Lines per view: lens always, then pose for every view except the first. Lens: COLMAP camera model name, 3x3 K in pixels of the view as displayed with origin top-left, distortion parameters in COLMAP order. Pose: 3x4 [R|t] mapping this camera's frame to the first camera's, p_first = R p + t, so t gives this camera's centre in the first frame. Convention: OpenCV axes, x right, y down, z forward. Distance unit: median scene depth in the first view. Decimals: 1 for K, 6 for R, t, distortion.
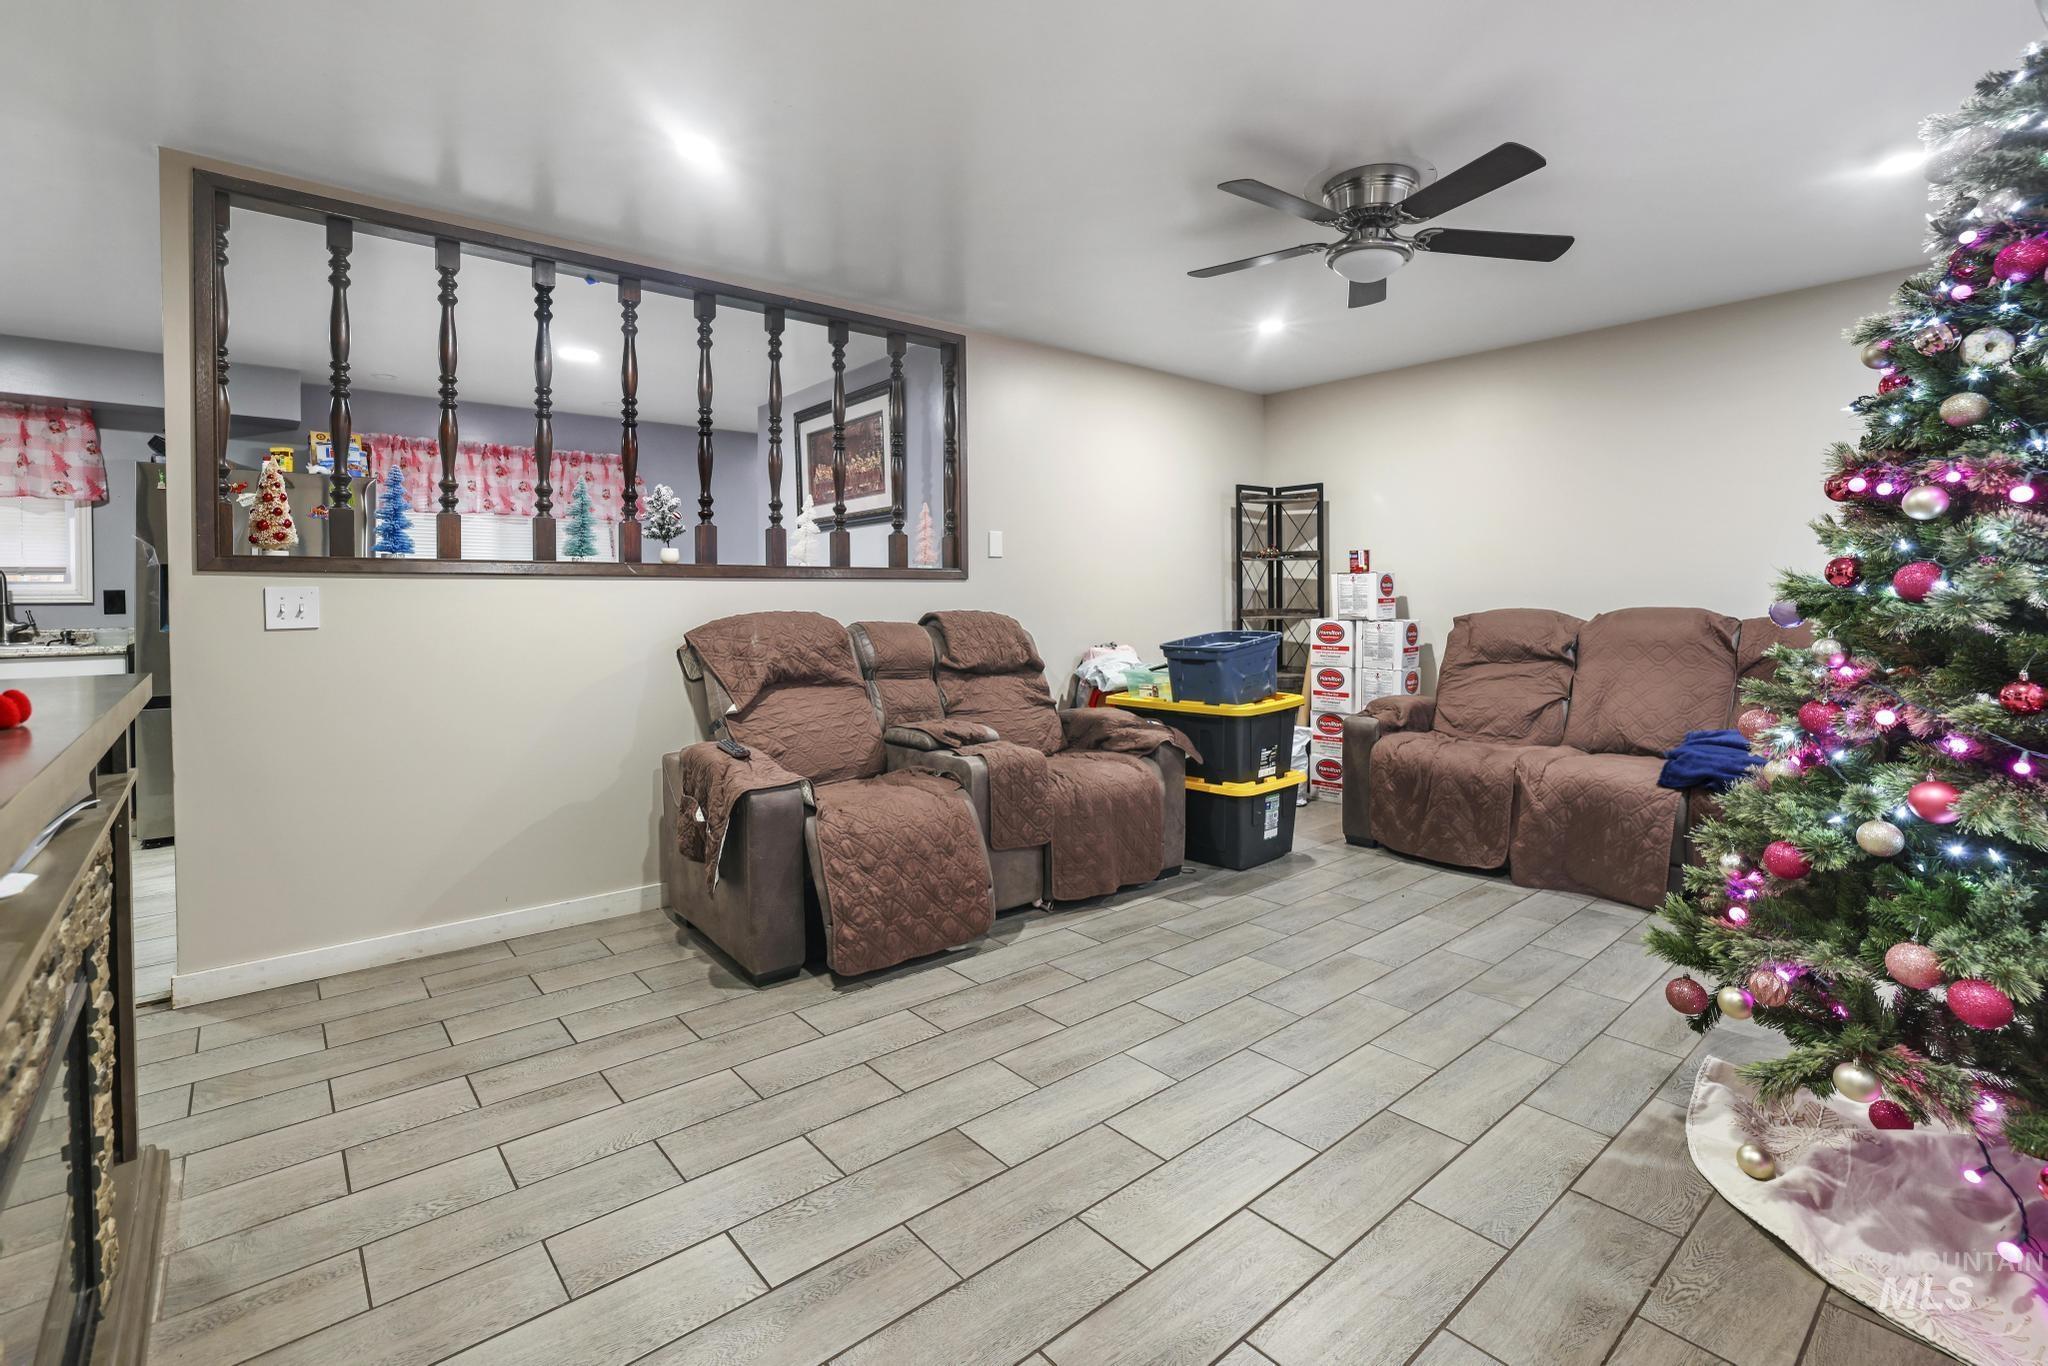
lens RADIAL K [[914.5, 0, 1020.2], [0, 914.5, 609.2], [0, 0, 1]] dist [-0.002696, 0.000204]
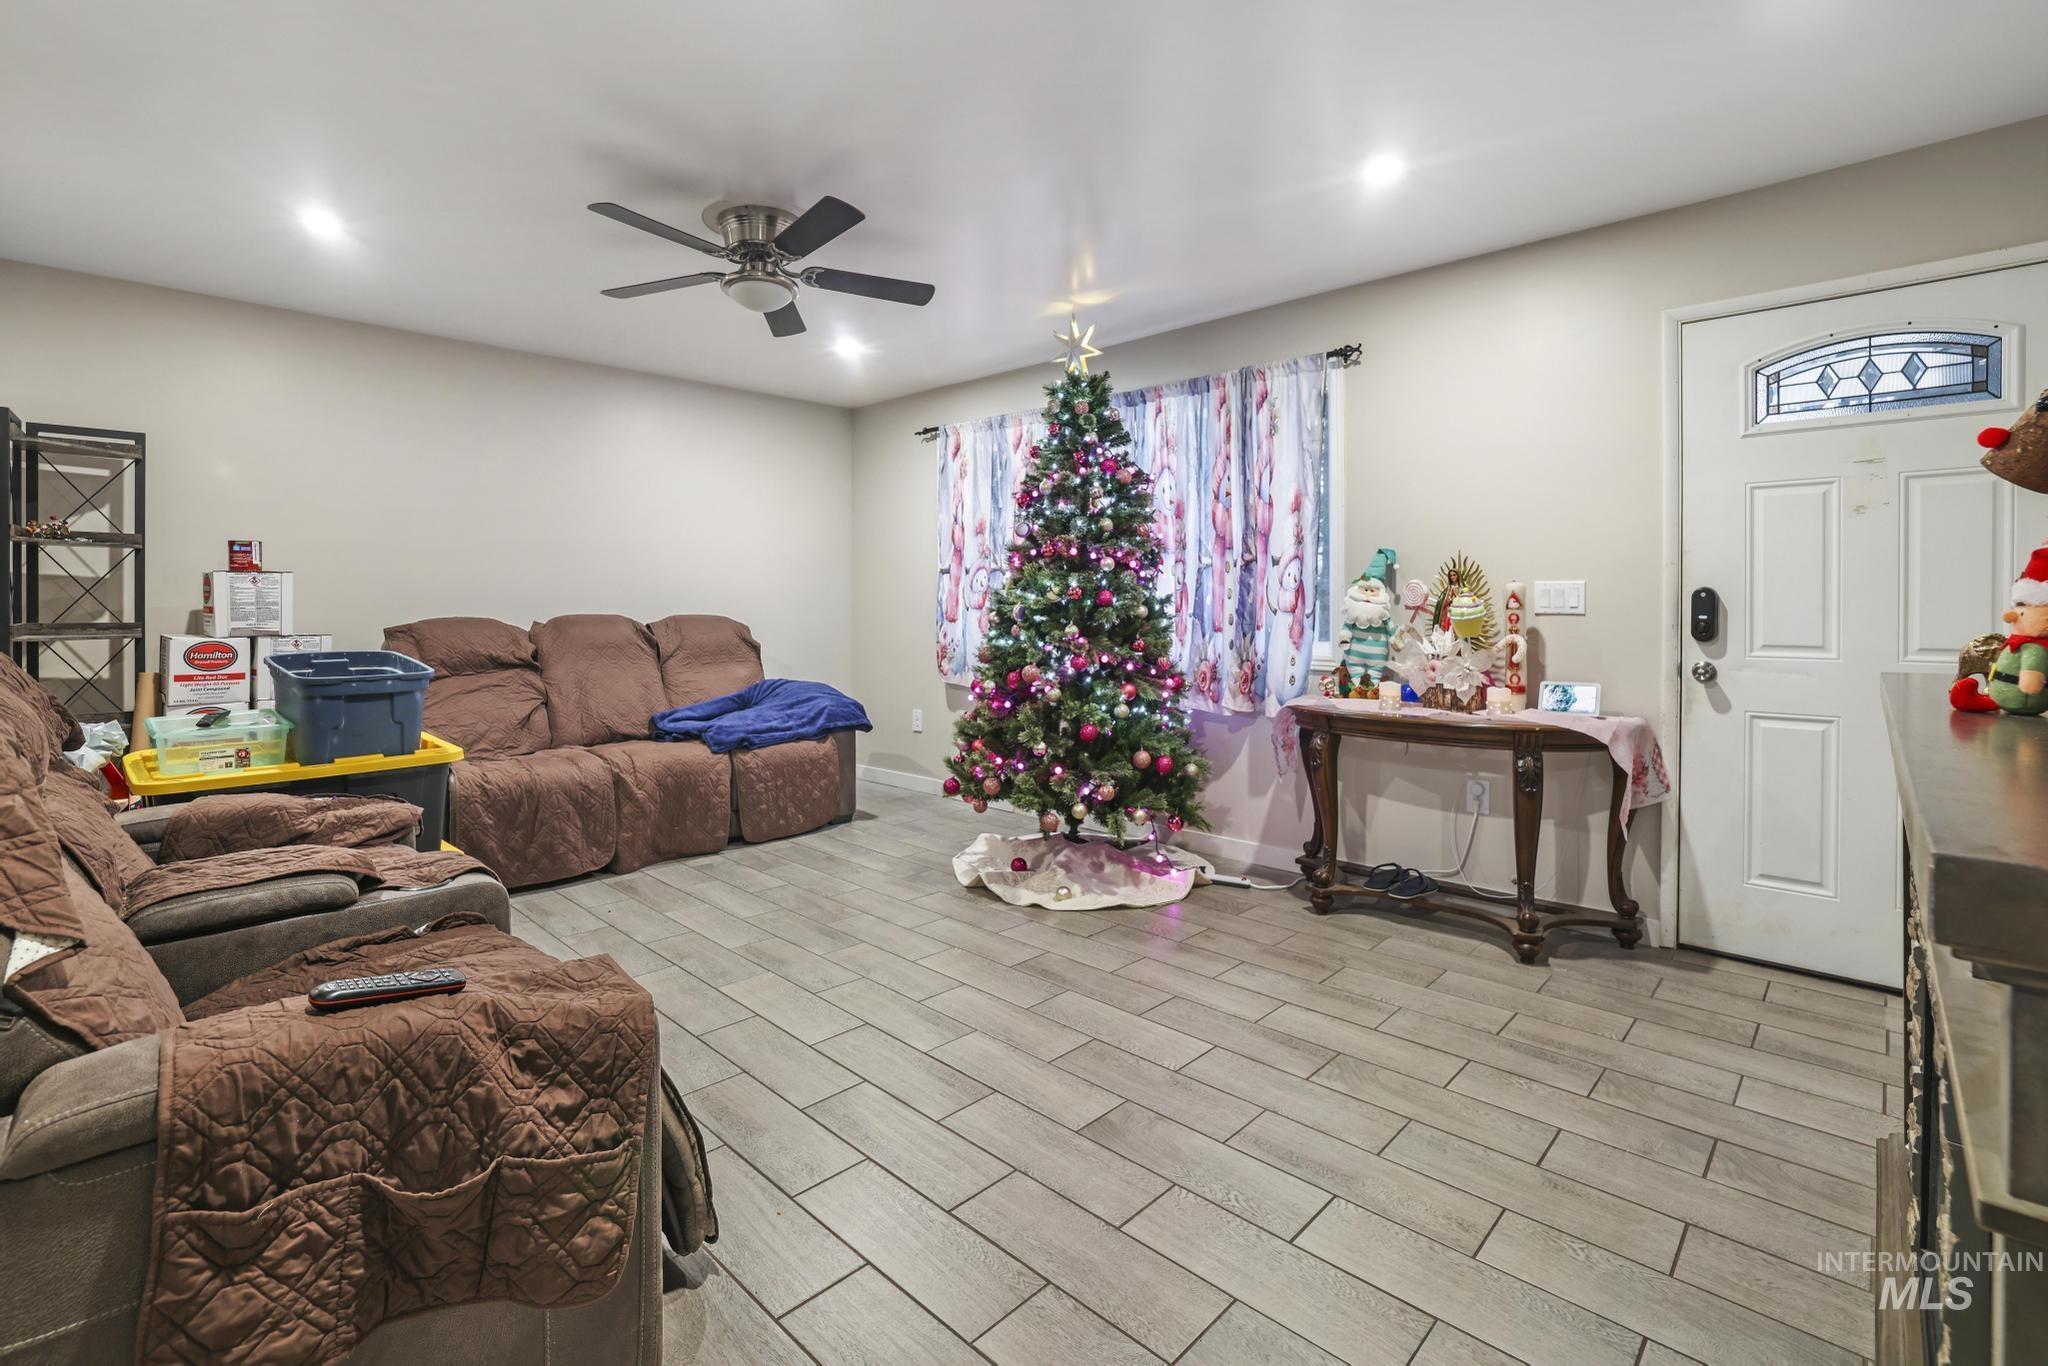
lens RADIAL K [[944.3, 0, 1017.0], [0, 944.3, 608.1], [0, 0, 1]] dist [-0.025390, 0.000541]
pose [[-0.090296, 0.004918, 0.995903, -0.611064], [0.012580, 0.999914, -0.003797, -0.000107], [-0.995836, 0.012186, -0.090350, 0.648879]]
